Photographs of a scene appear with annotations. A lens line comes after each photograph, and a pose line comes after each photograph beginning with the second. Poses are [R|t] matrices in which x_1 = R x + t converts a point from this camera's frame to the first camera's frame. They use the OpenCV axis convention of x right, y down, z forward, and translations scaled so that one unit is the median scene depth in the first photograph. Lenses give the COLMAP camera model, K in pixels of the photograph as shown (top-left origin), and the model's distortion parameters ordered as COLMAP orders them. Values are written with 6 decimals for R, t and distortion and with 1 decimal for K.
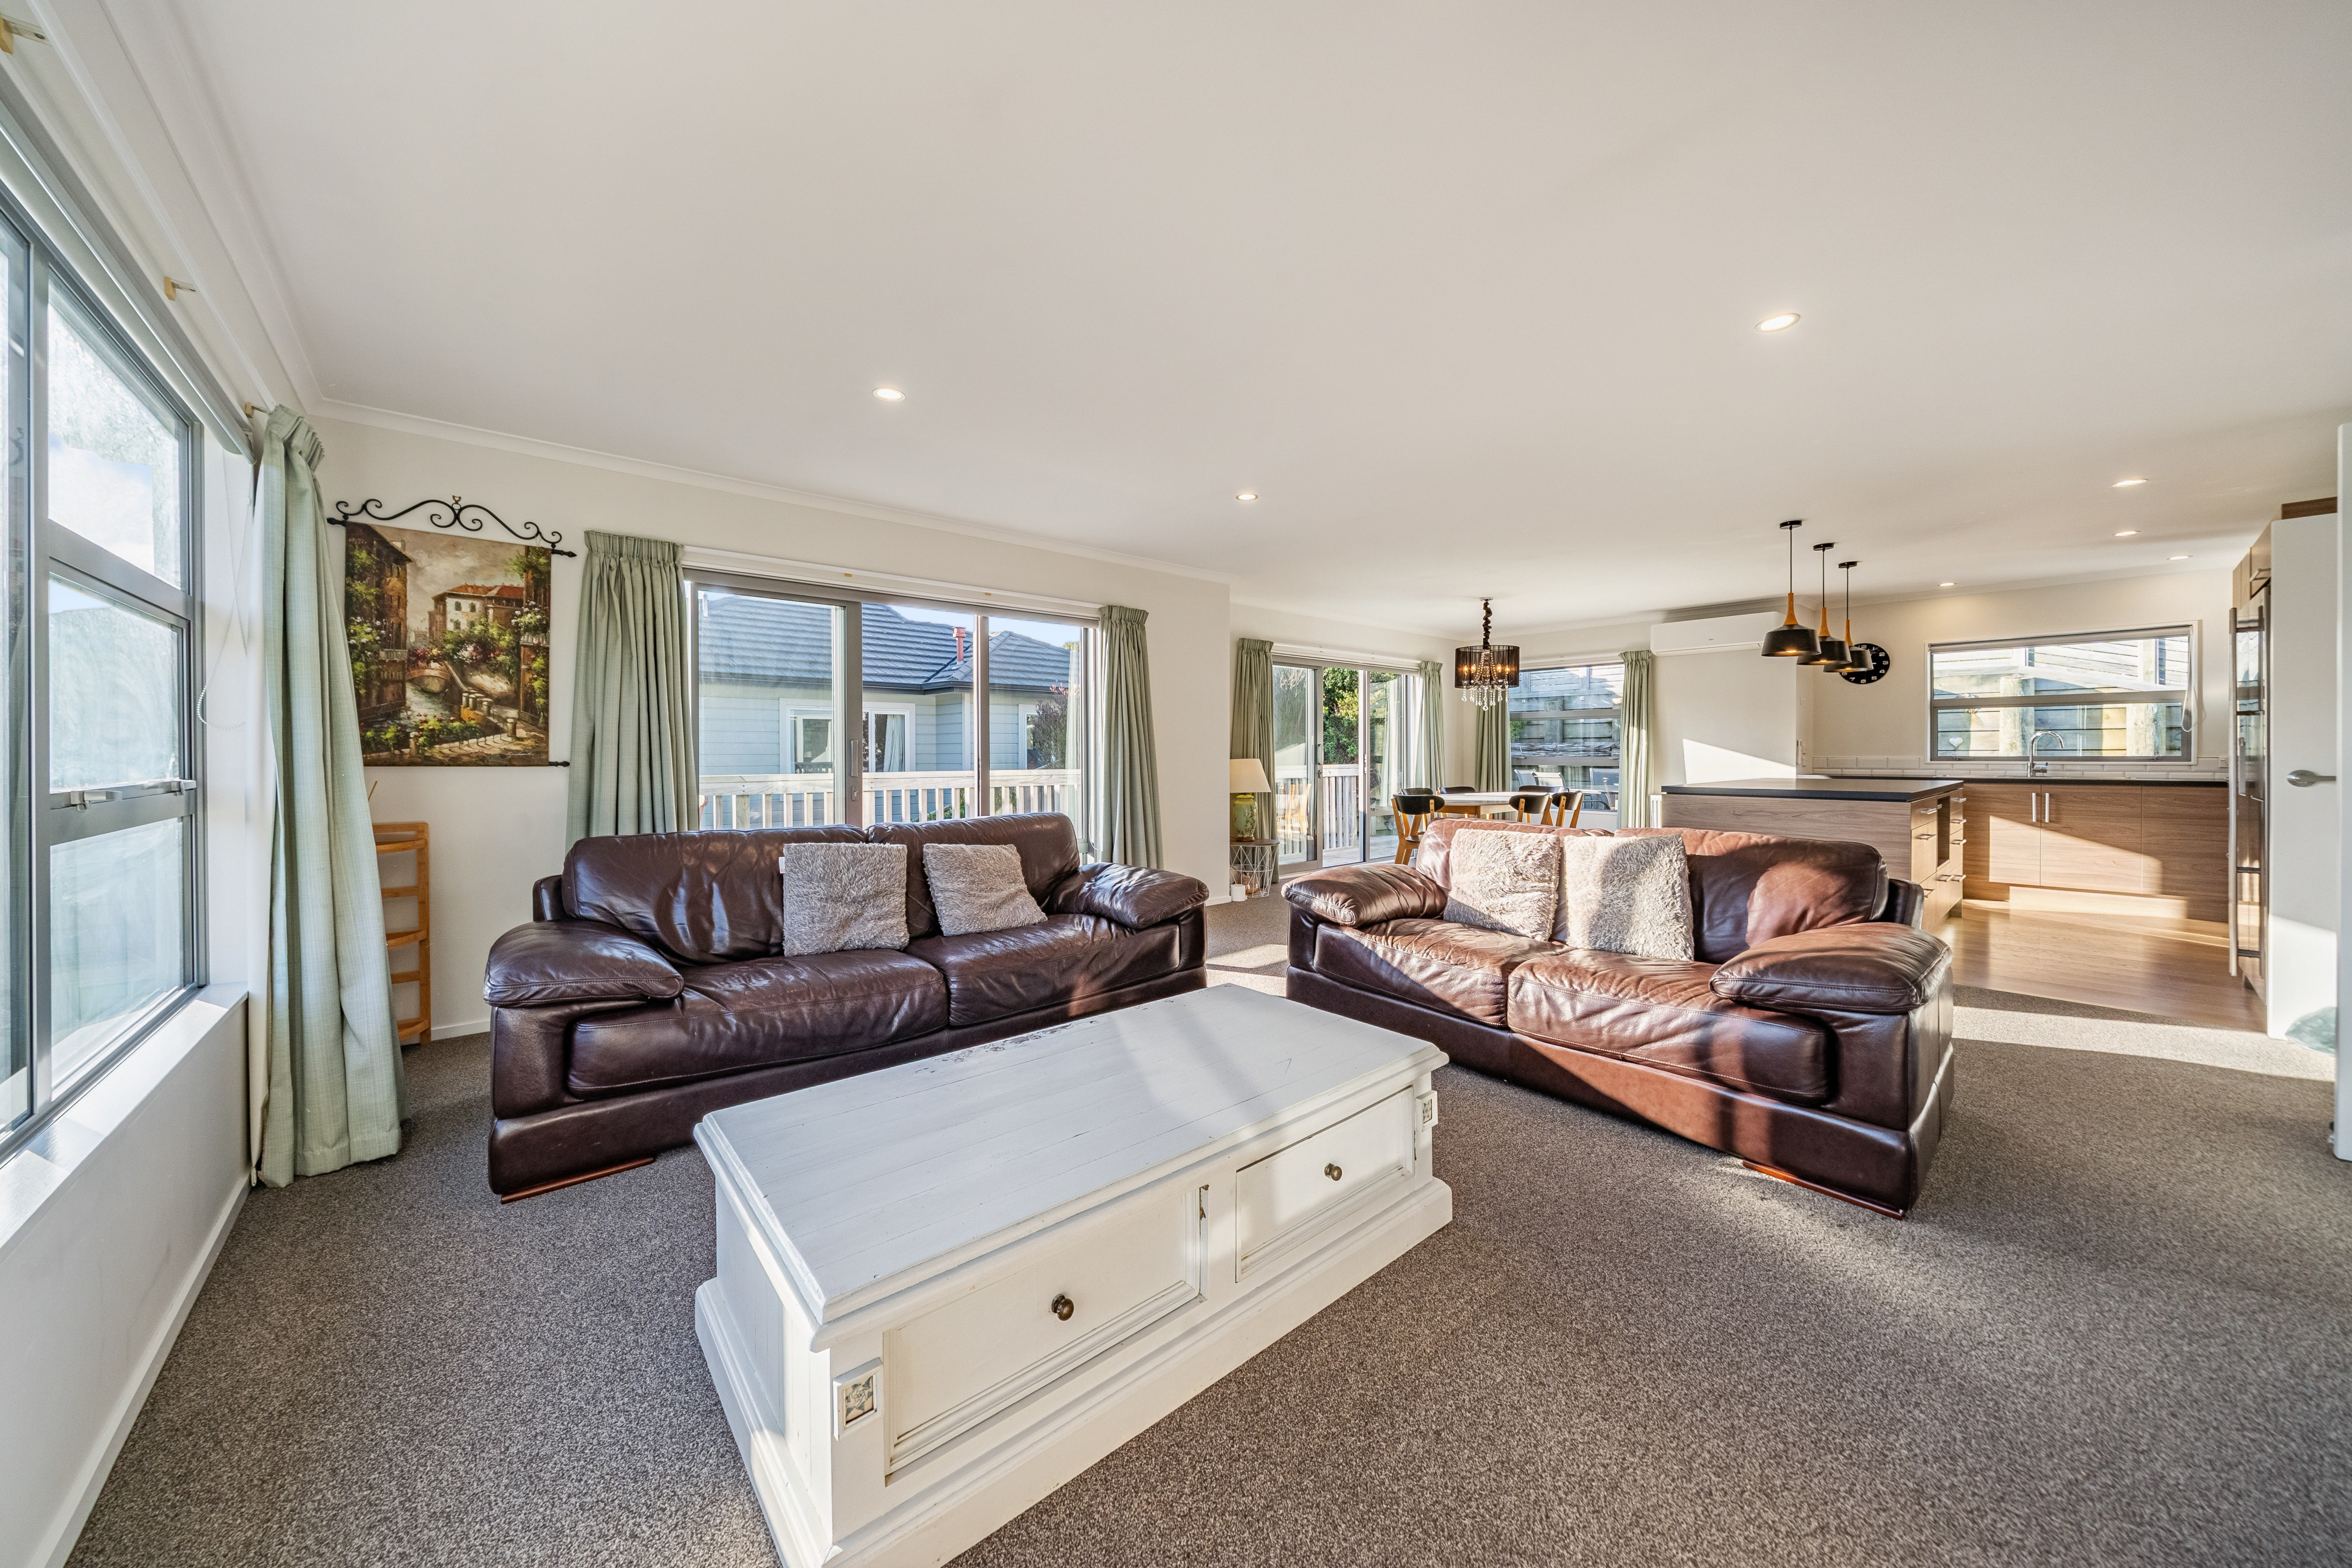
lens RADIAL K [[817.4, 0, 1169.2], [0, 817.4, 767.1], [0, 0, 1]] dist [-0.001308, 0.000393]
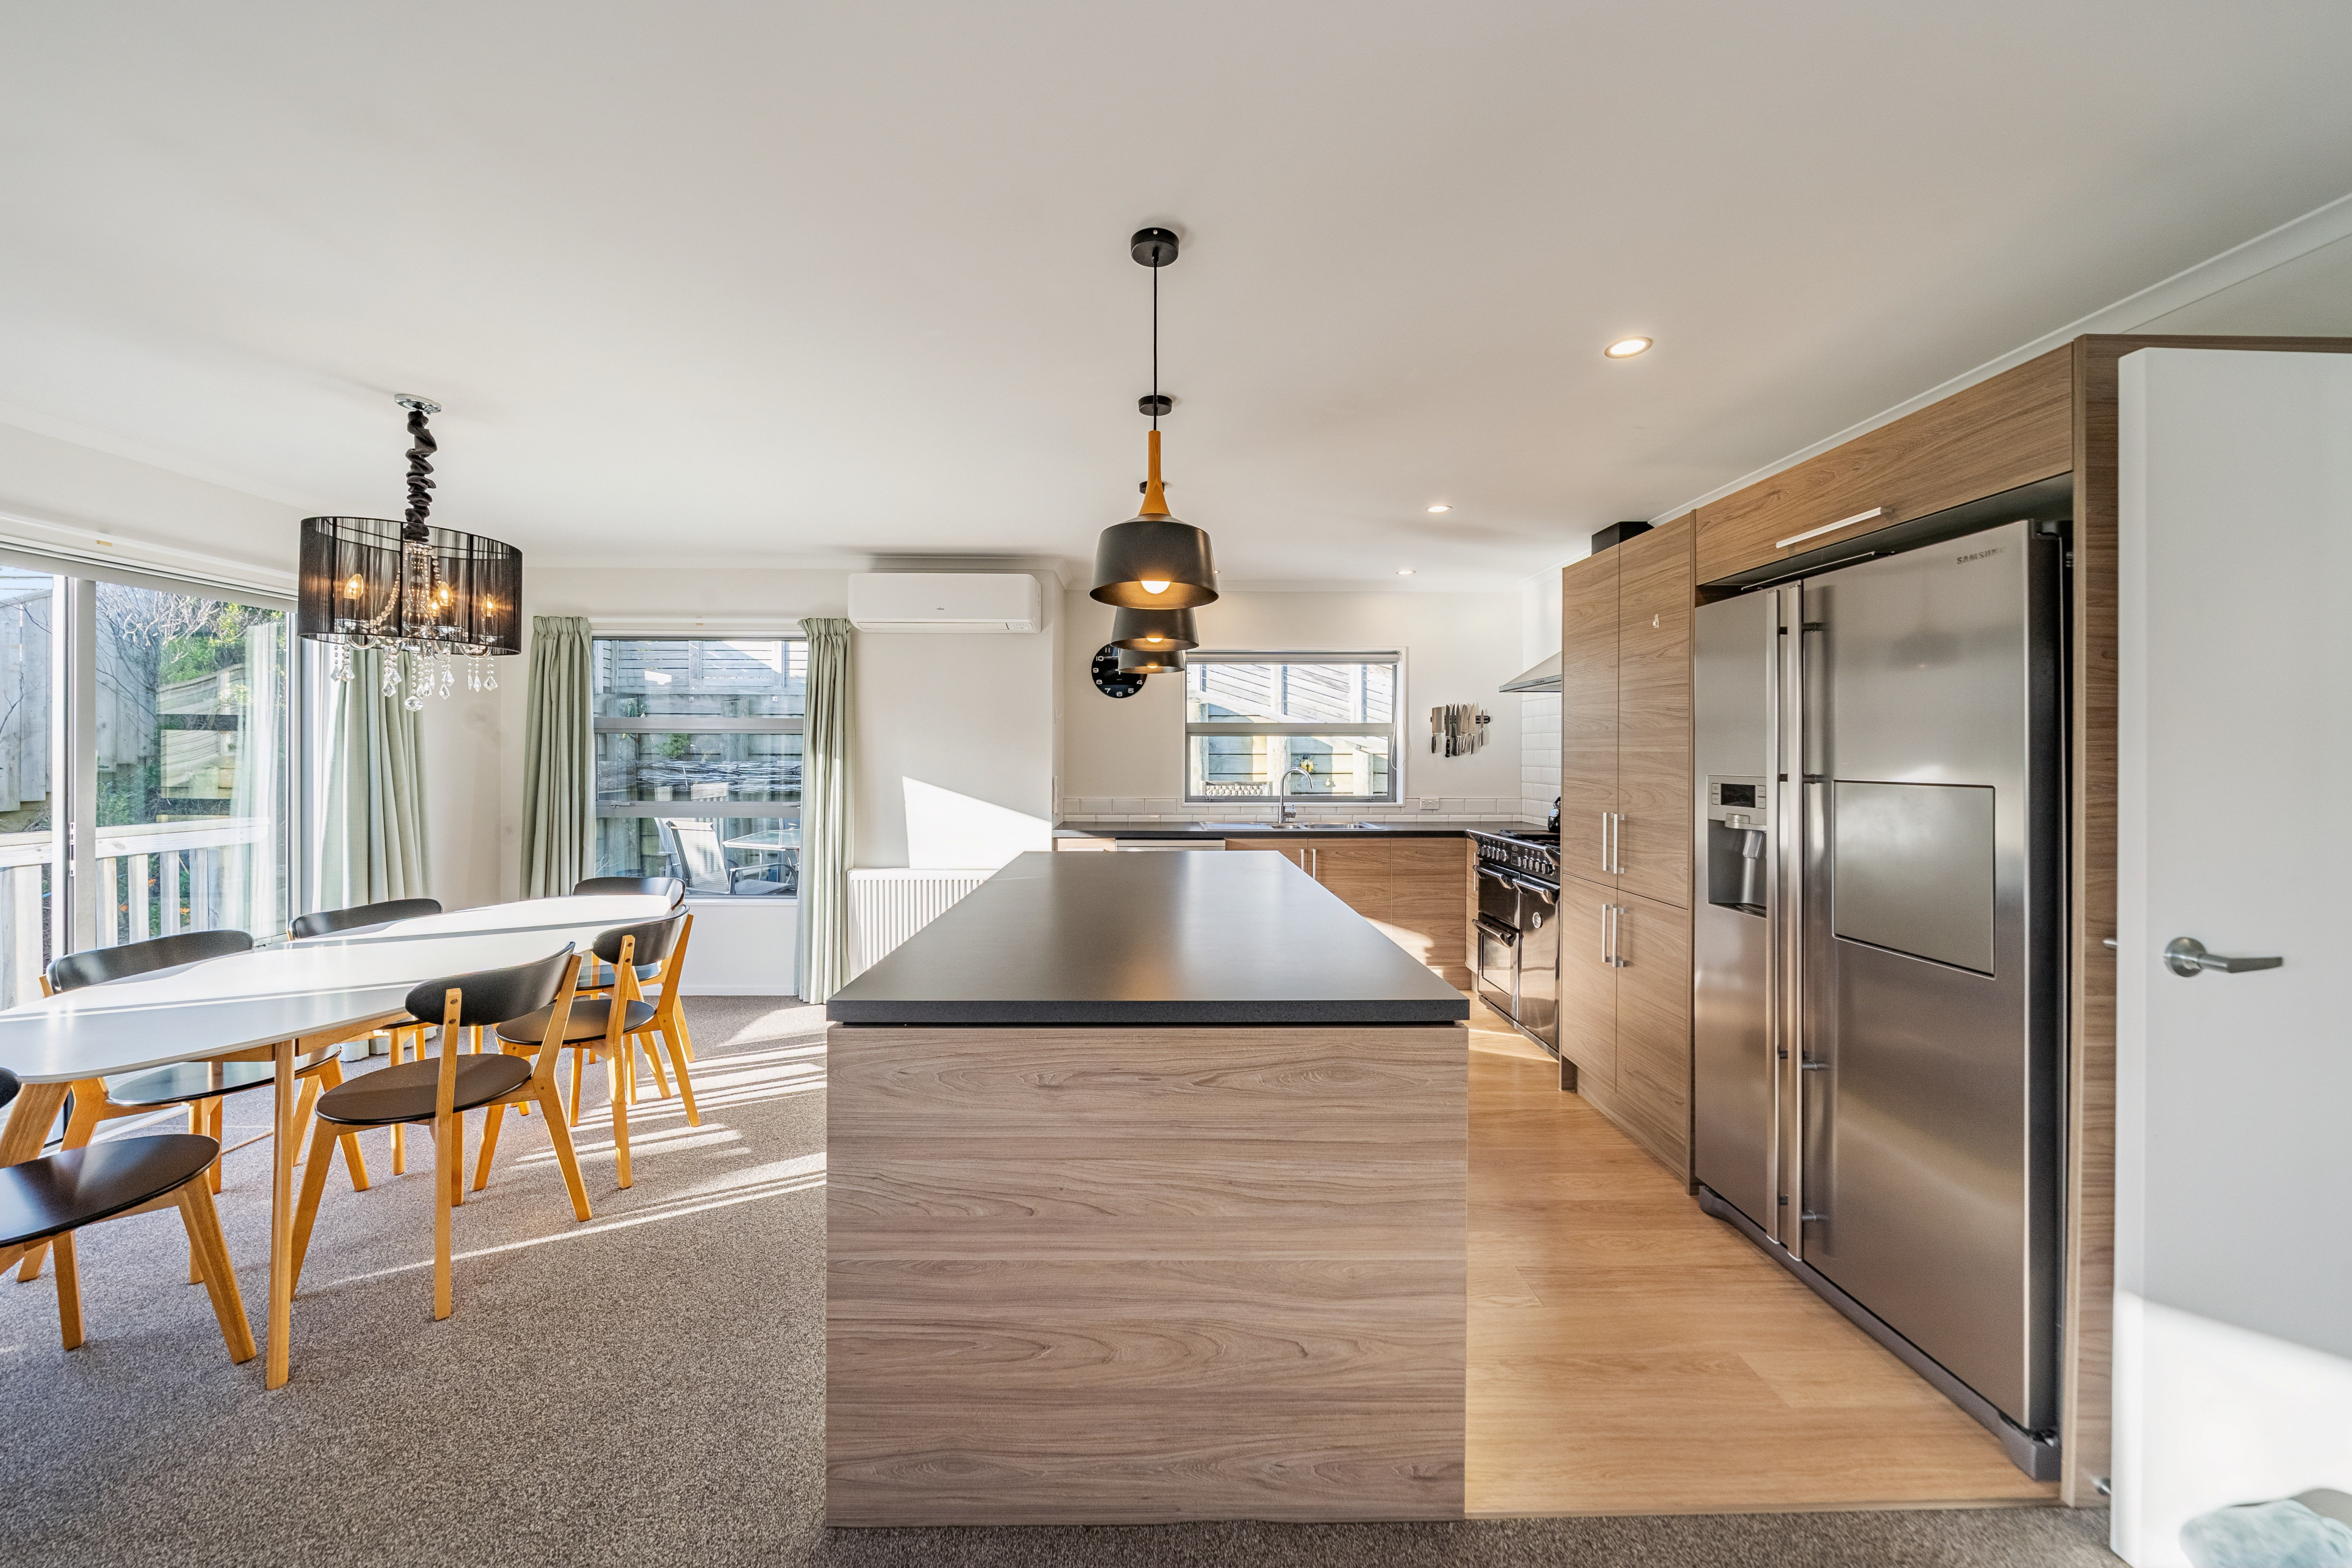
lens RADIAL K [[817.4, 0, 1151.0], [0, 817.4, 759.9], [0, 0, 1]] dist [-0.001308, 0.000393]
pose [[0.649450, -0.001087, 0.760404, 0.324956], [0.009054, 0.999939, -0.006303, -0.042761], [-0.760351, 0.010978, 0.649420, 0.523095]]
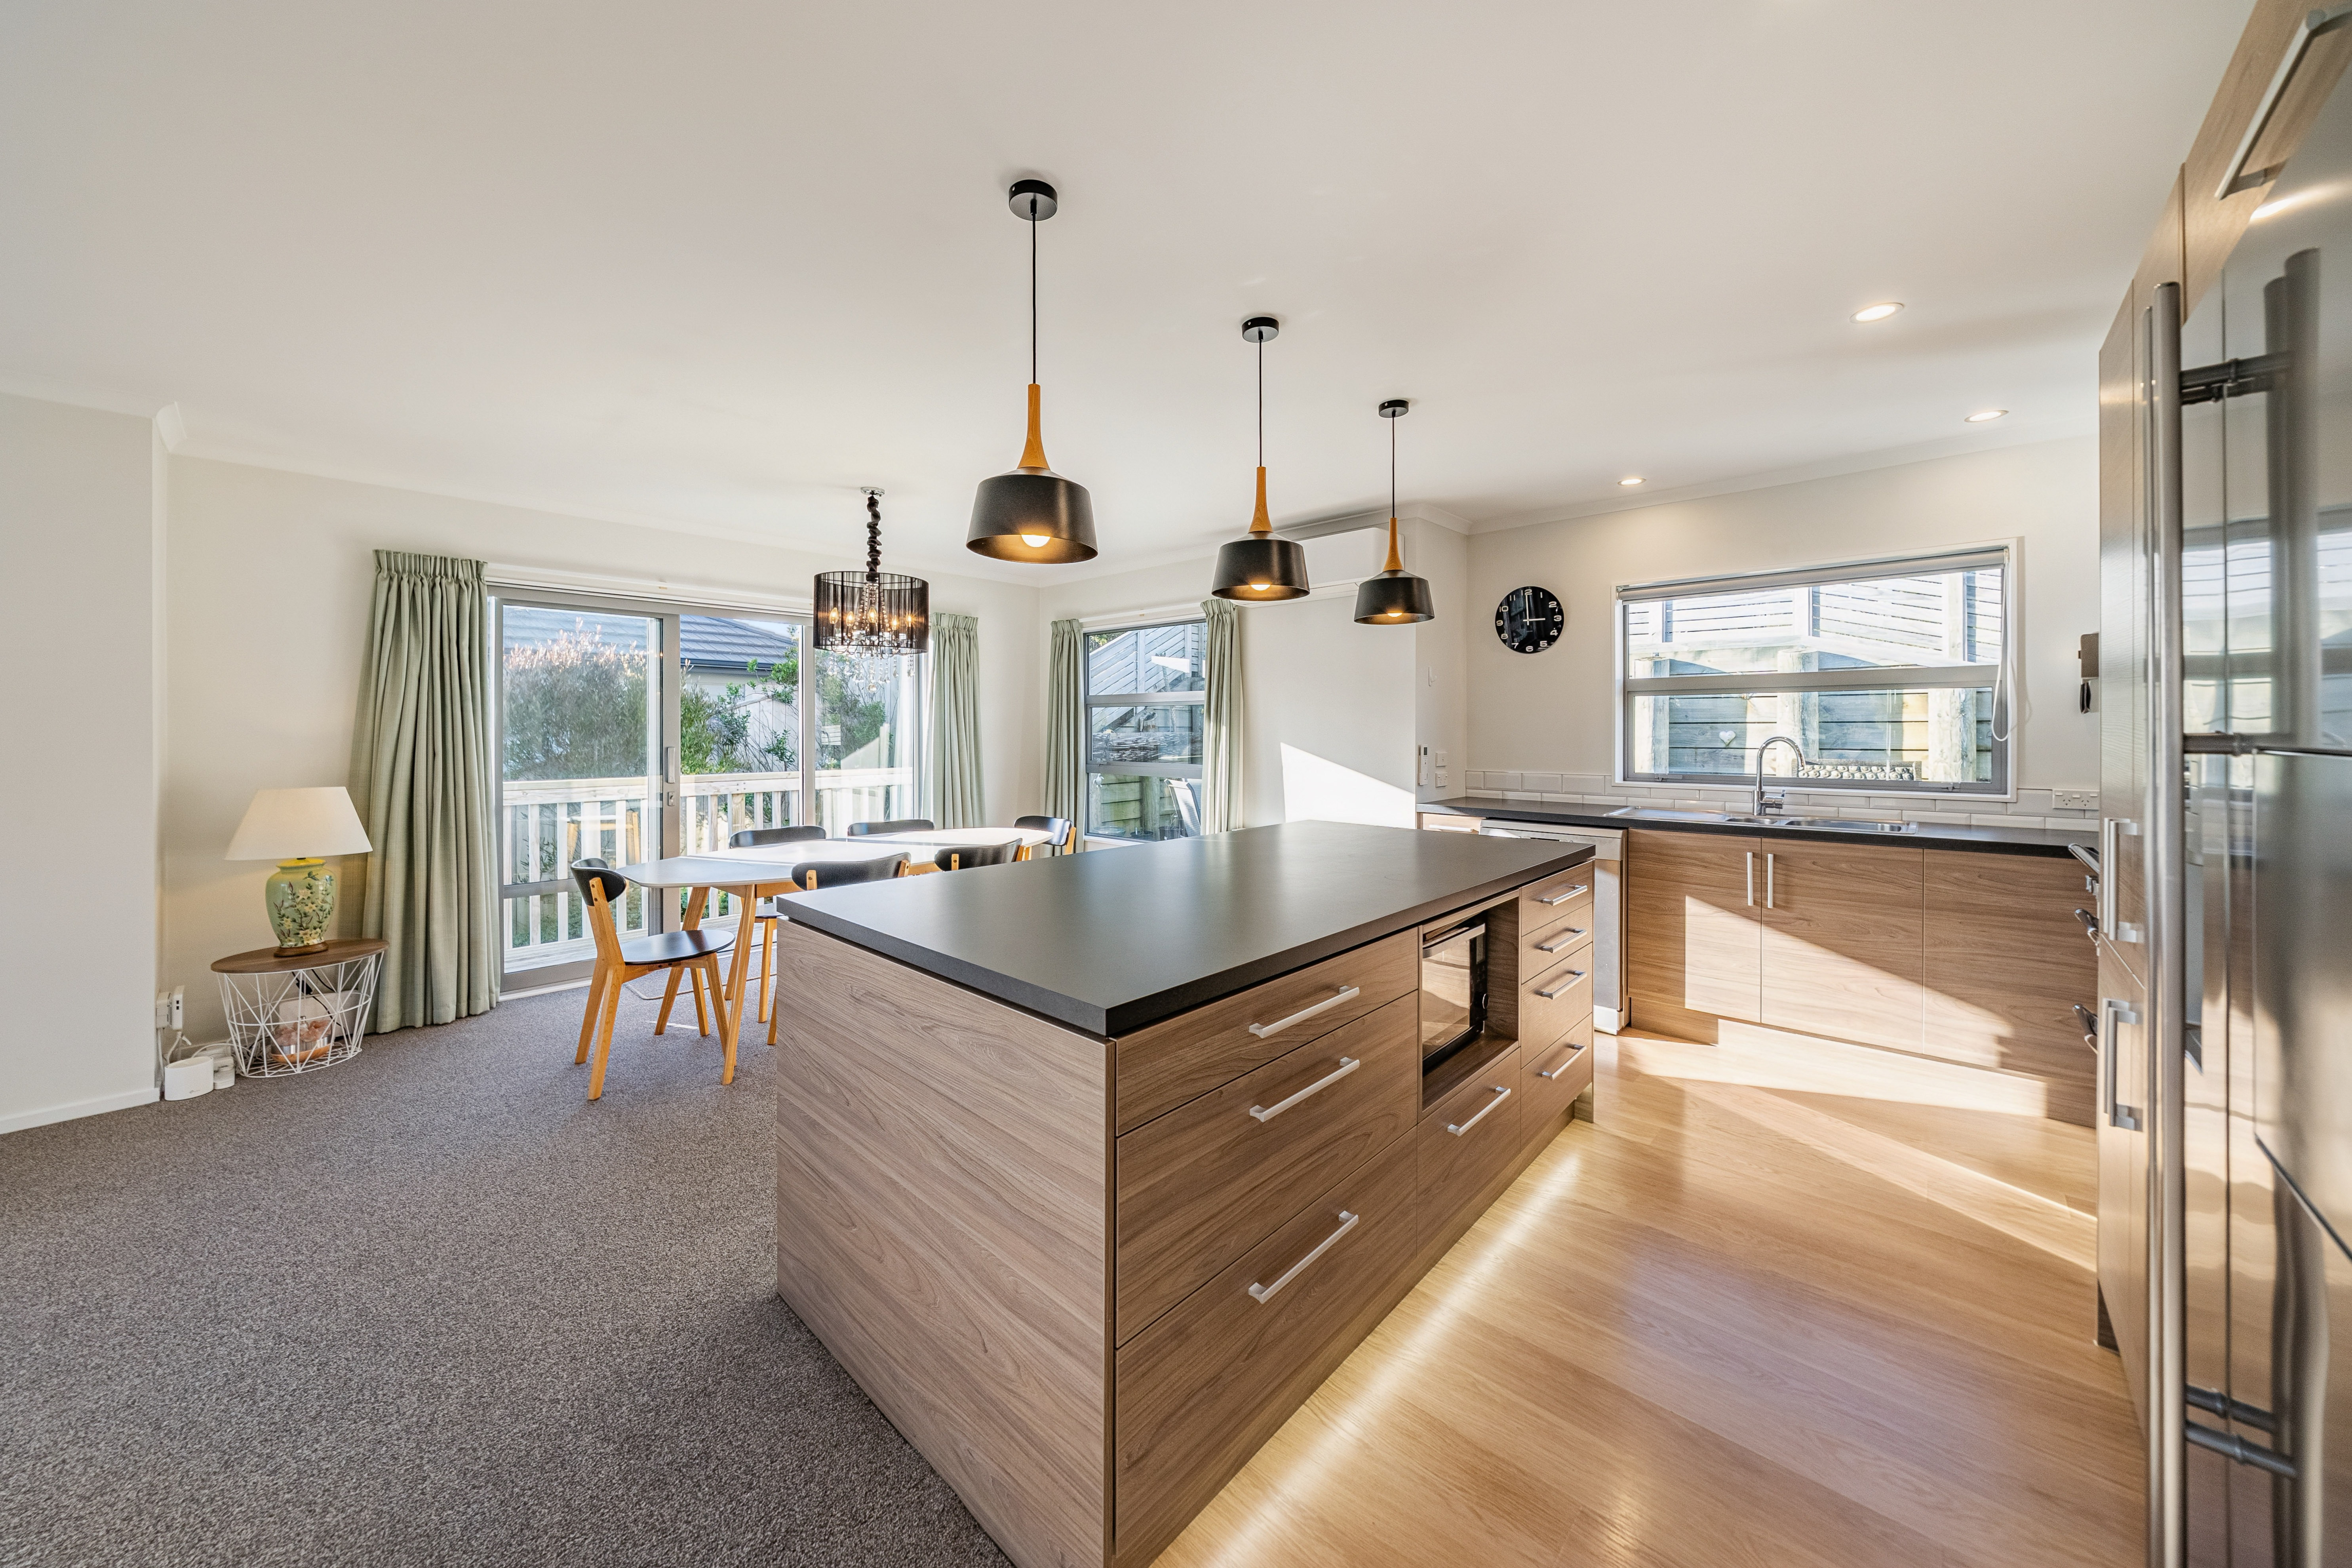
lens RADIAL K [[817.4, 0, 1176.8], [0, 817.4, 739.6], [0, 0, 1]] dist [-0.001308, 0.000393]
pose [[0.994700, 0.000567, 0.102815, 0.538365], [-0.000144, 0.999991, -0.004129, -0.035365], [-0.102816, 0.004092, 0.994692, 0.430807]]
